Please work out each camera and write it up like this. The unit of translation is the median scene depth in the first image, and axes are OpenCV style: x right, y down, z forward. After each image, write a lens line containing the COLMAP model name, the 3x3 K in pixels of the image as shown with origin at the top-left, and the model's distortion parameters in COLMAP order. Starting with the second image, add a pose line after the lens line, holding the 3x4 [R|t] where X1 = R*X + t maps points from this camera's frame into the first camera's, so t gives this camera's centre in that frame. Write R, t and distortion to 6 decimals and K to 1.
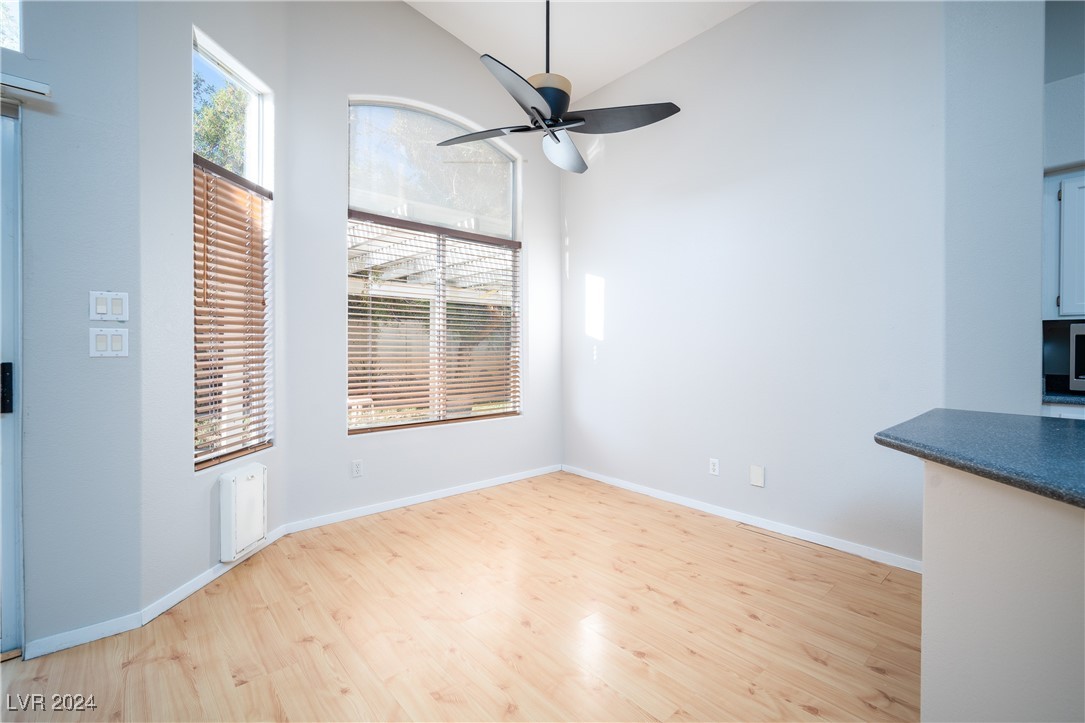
lens RADIAL K [[472.4, 0, 539.5], [0, 472.4, 354.1], [0, 0, 1]] dist [-0.015249, 0.005131]
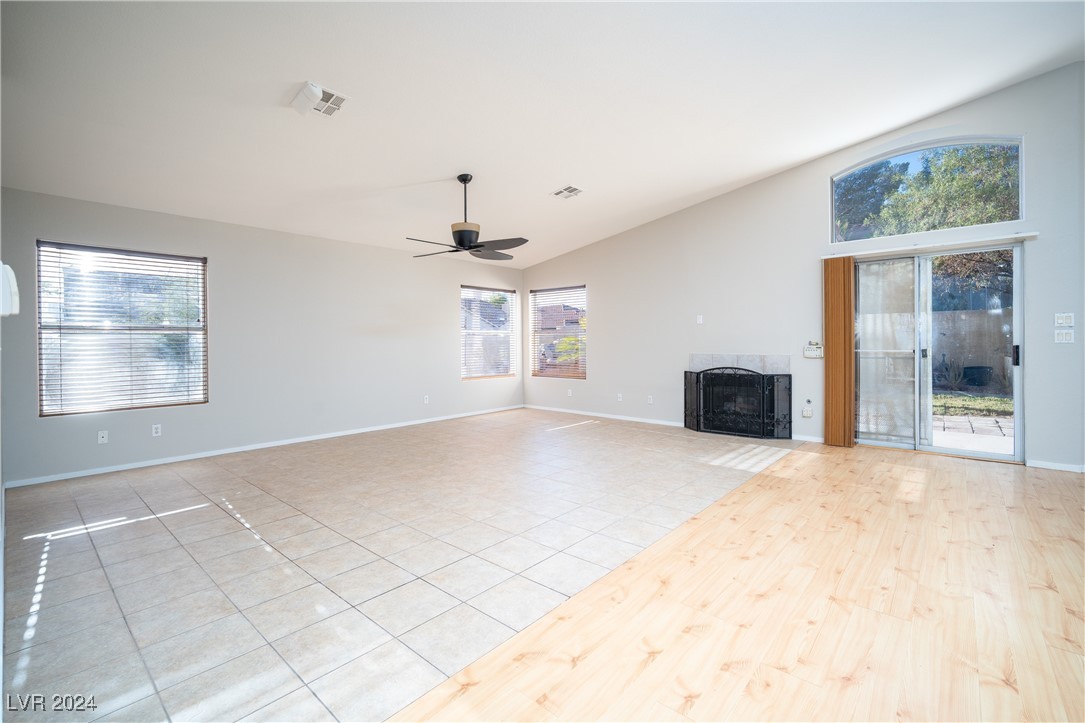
lens RADIAL K [[470.1, 0, 542.8], [0, 470.1, 343.3], [0, 0, 1]] dist [-0.001338, -0.000089]
pose [[0.127350, -0.002199, -0.991855, 0.554648], [-0.003872, 0.999989, -0.002714, 0.012811], [0.991850, 0.004187, 0.127341, -0.996659]]
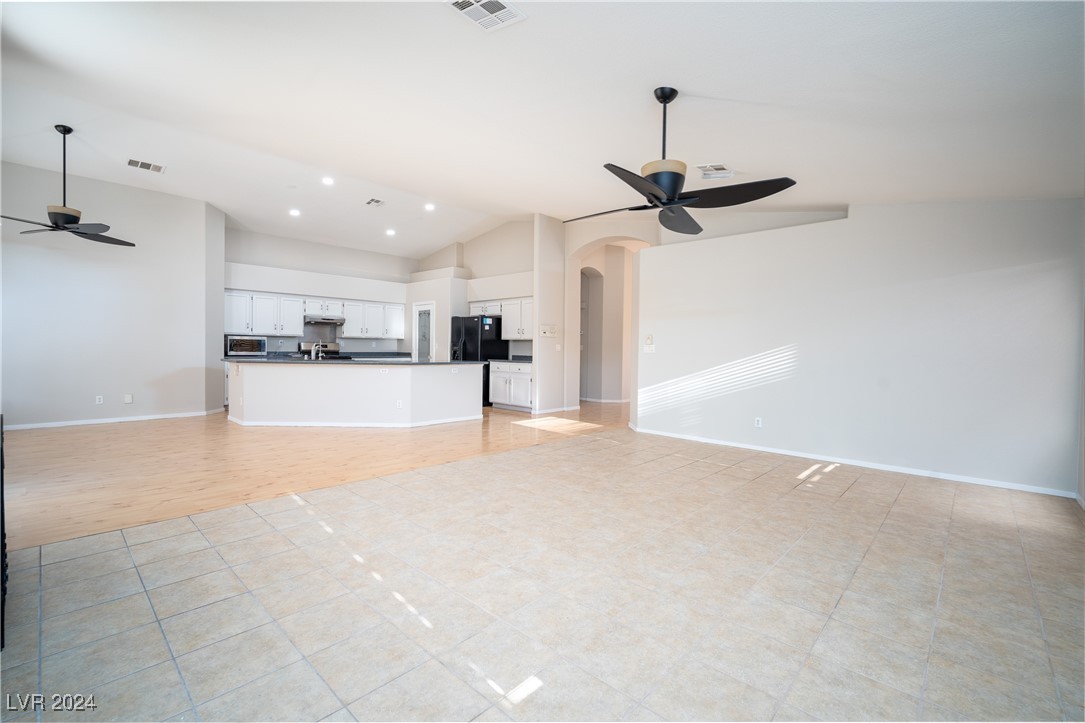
lens RADIAL K [[472.4, 0, 539.5], [0, 472.4, 354.1], [0, 0, 1]] dist [-0.015249, 0.005131]
pose [[-0.094538, -0.016696, 0.995381, -1.874326], [-0.004966, 0.999855, 0.016299, 0.002053], [-0.995509, -0.003402, -0.094607, -0.708063]]
